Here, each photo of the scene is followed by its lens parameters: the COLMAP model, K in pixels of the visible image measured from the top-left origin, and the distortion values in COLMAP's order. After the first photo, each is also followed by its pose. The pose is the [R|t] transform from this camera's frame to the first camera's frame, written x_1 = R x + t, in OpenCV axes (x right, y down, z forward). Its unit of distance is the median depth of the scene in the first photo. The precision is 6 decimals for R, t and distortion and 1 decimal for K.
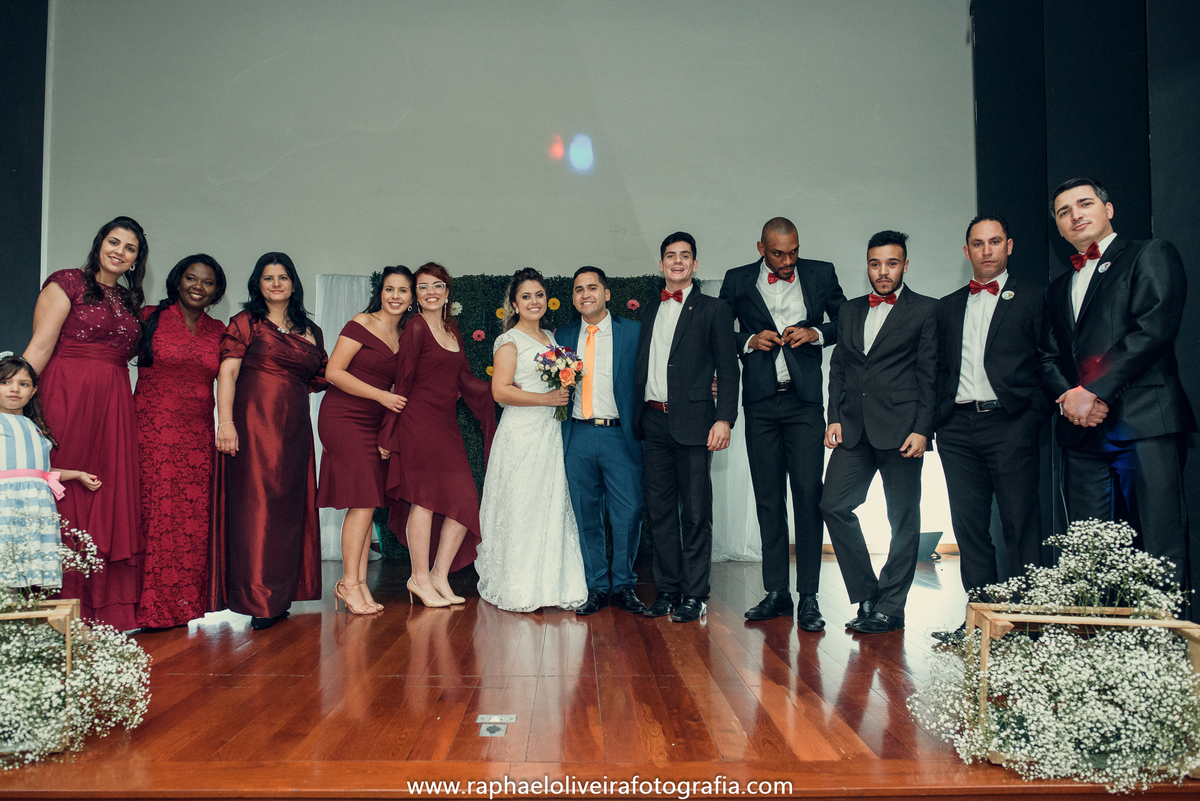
lens RADIAL K [[818.3, 0, 610.3], [0, 818.3, 405.4], [0, 0, 1]] dist [-0.036976, 0.021135]
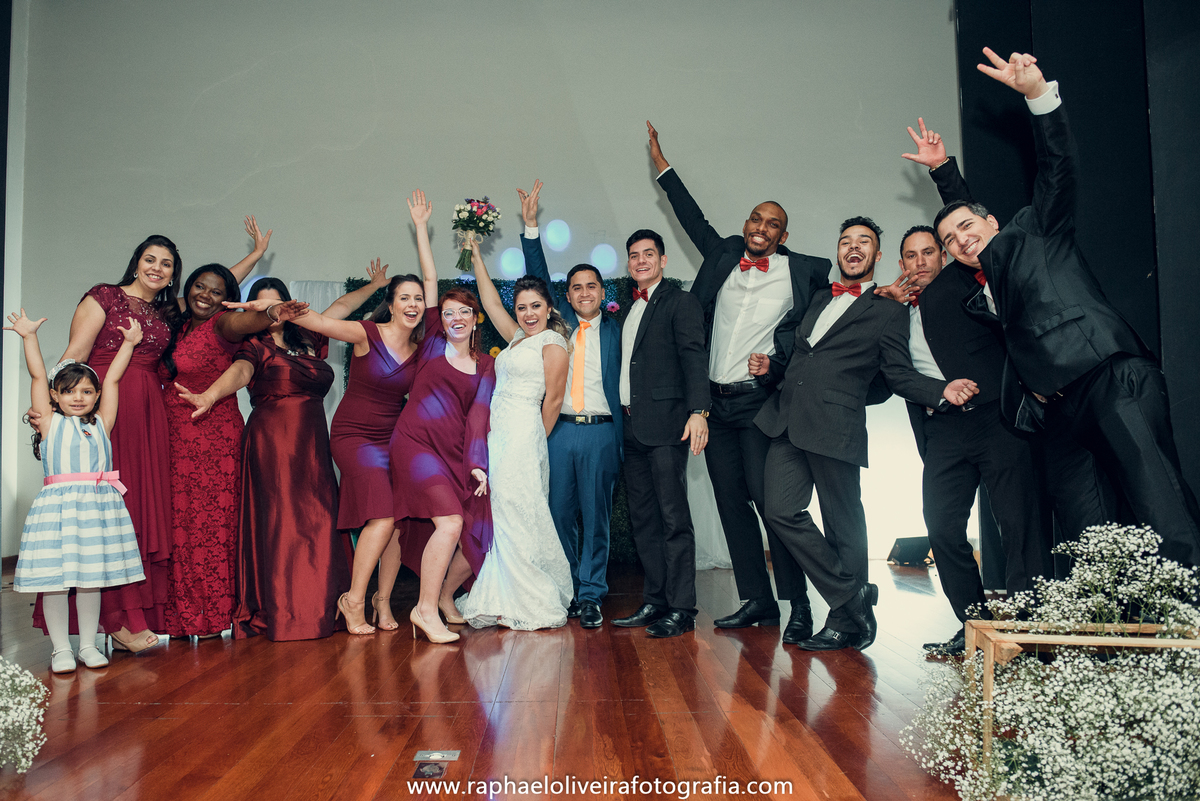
lens RADIAL K [[818.3, 0, 588.8], [0, 818.3, 397.0], [0, 0, 1]] dist [-0.036976, 0.021135]
pose [[0.999828, -0.014276, -0.011869, 0.049303], [0.014055, 0.999729, -0.018532, 0.013339], [0.012131, 0.018362, 0.999758, 0.123997]]
